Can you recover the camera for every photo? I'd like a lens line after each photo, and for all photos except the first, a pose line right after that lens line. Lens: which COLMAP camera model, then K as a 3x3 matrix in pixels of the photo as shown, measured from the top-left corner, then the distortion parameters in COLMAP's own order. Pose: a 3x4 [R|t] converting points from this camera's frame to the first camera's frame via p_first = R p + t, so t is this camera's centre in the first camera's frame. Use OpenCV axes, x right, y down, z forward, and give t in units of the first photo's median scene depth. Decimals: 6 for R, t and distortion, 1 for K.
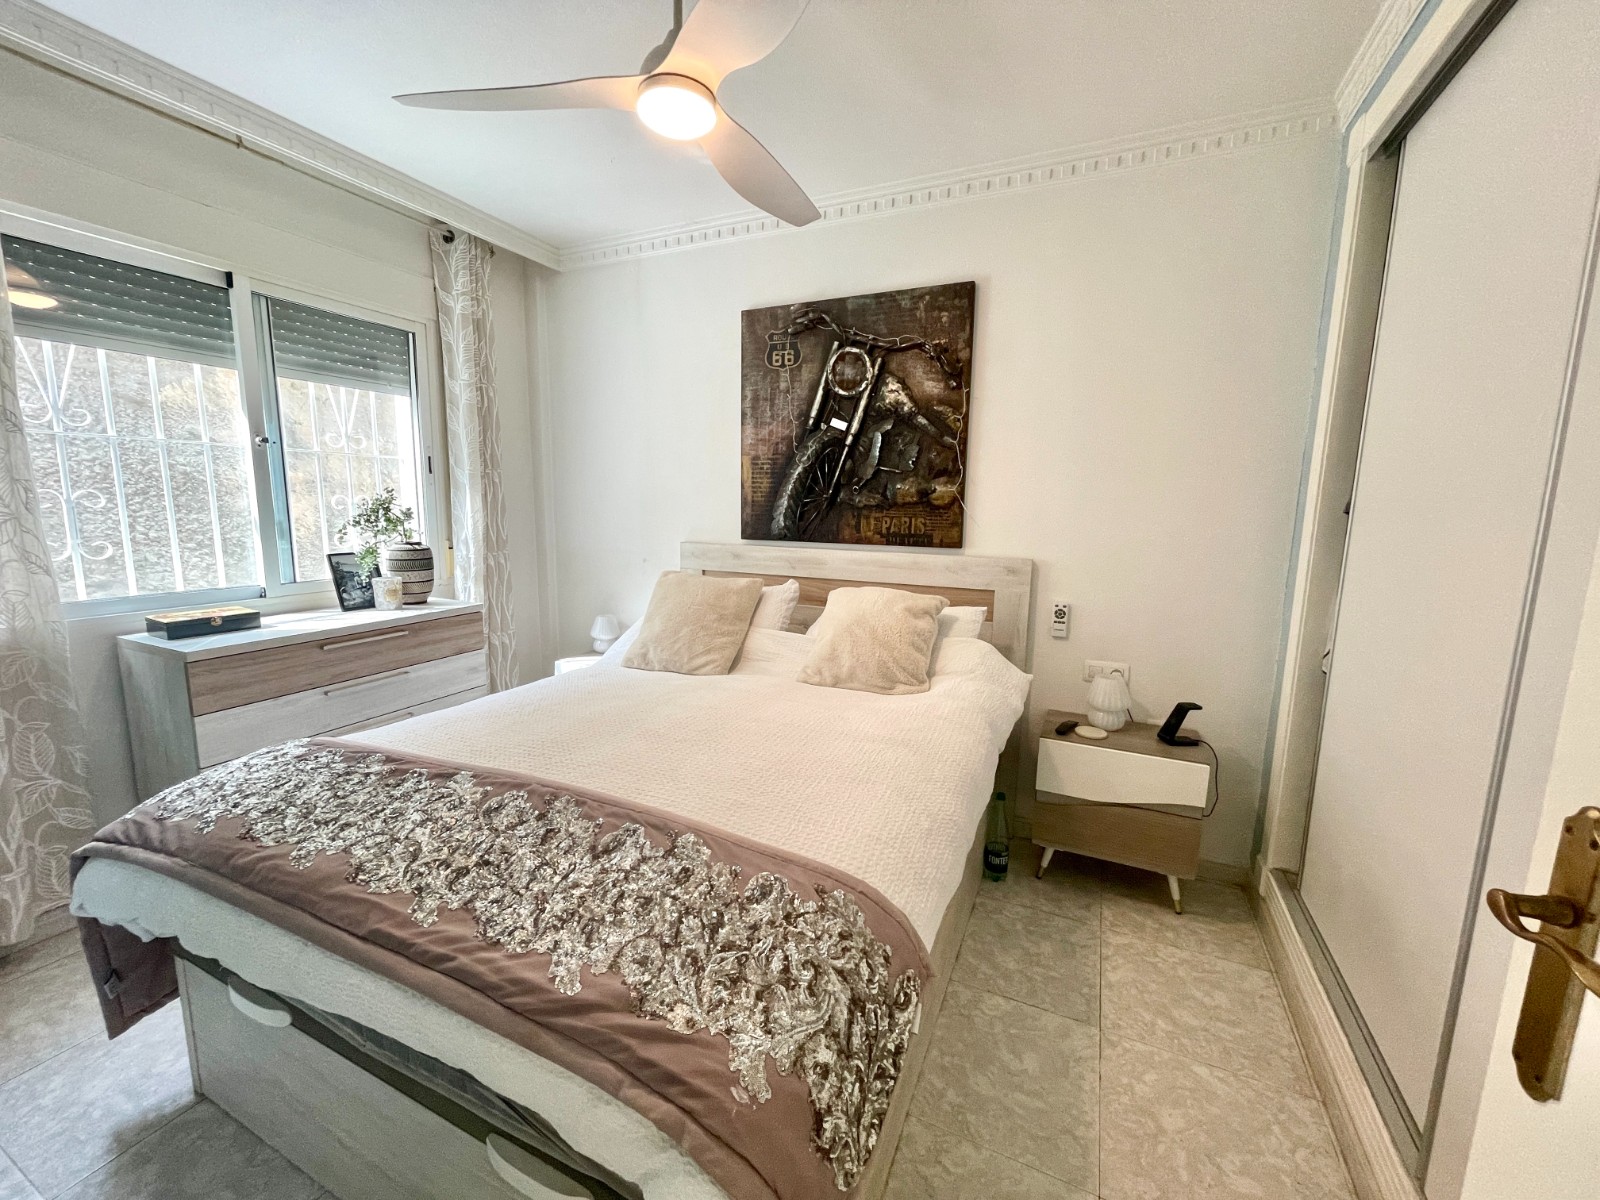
lens RADIAL K [[641.3, 0, 793.1], [0, 641.3, 593.1], [0, 0, 1]] dist [-0.001055, -0.002589]
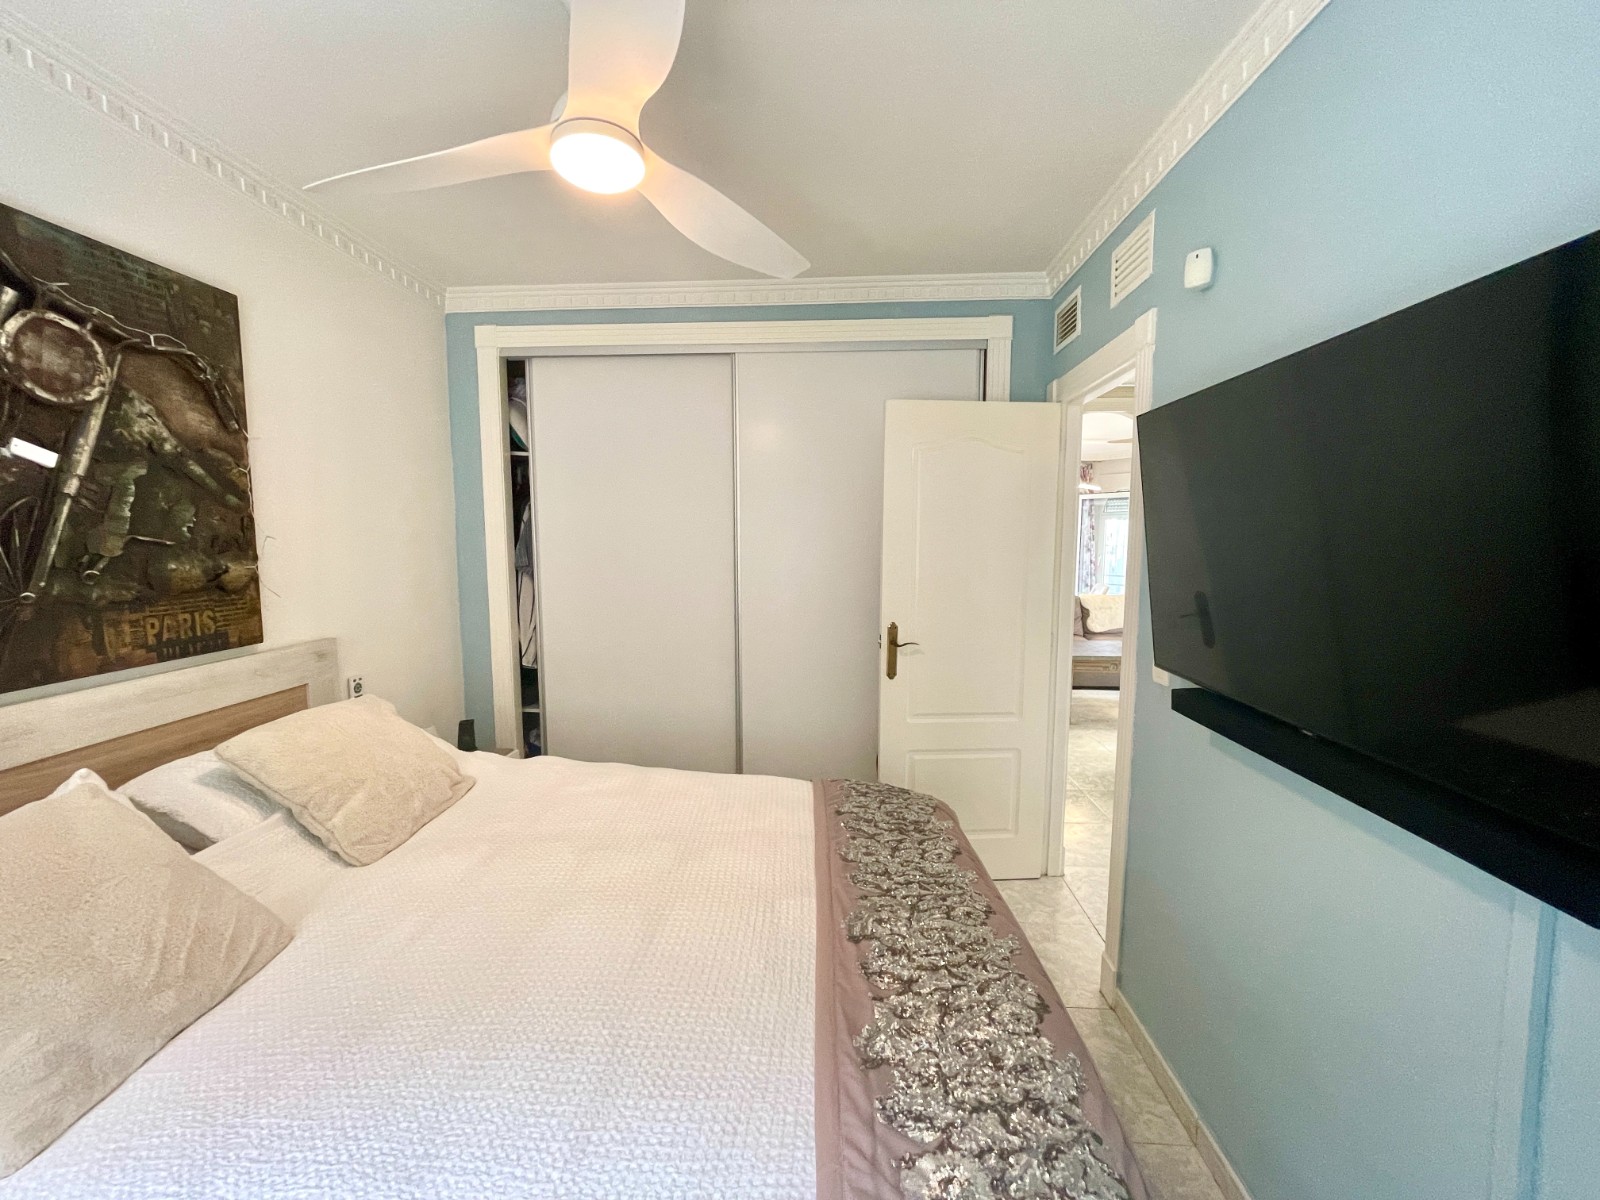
lens RADIAL K [[641.3, 0, 793.1], [0, 641.3, 593.1], [0, 0, 1]] dist [-0.001055, -0.002589]
pose [[-0.377107, -0.101422, 0.920600, -0.639278], [0.121922, 0.979900, 0.157898, -0.163155], [-0.918110, 0.171786, -0.357161, 0.656173]]
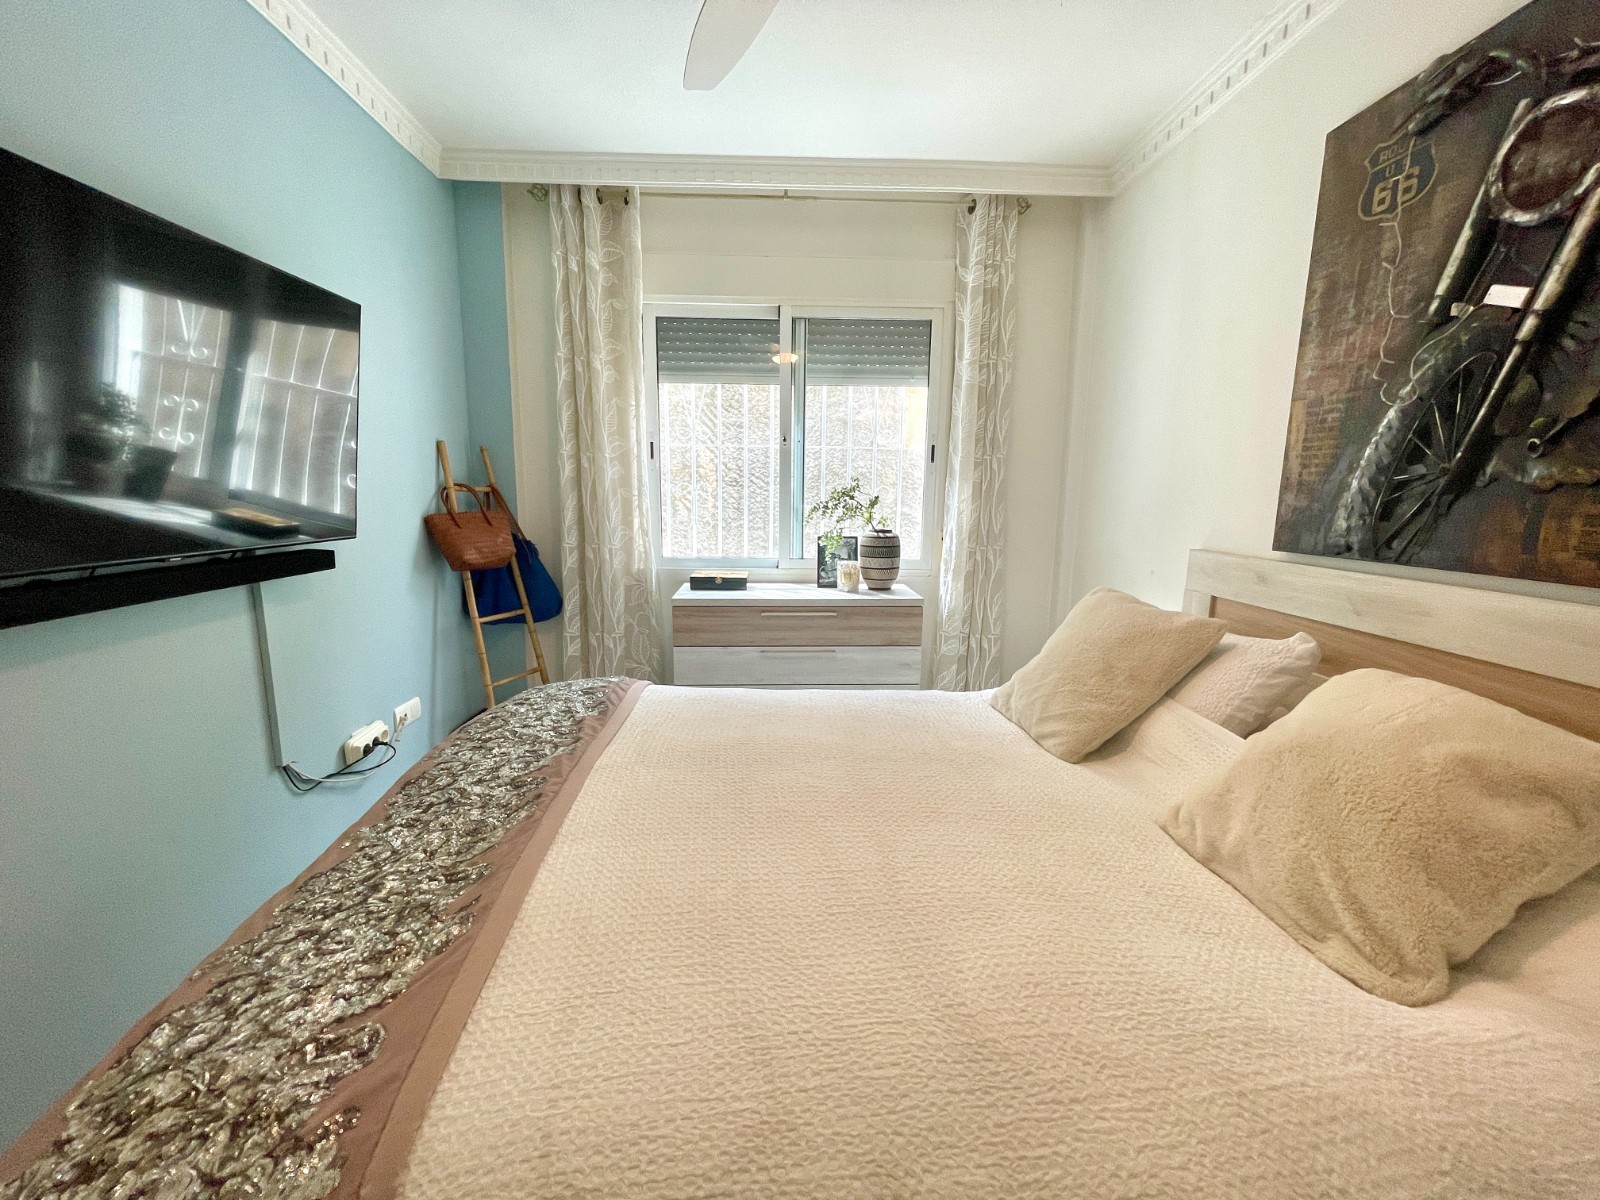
lens RADIAL K [[641.3, 0, 793.1], [0, 641.3, 593.1], [0, 0, 1]] dist [-0.001055, -0.002589]
pose [[0.458235, 0.127842, -0.879589, 0.255209], [-0.128760, 0.988711, 0.076622, -0.039420], [0.879455, 0.078145, 0.469523, 0.402485]]
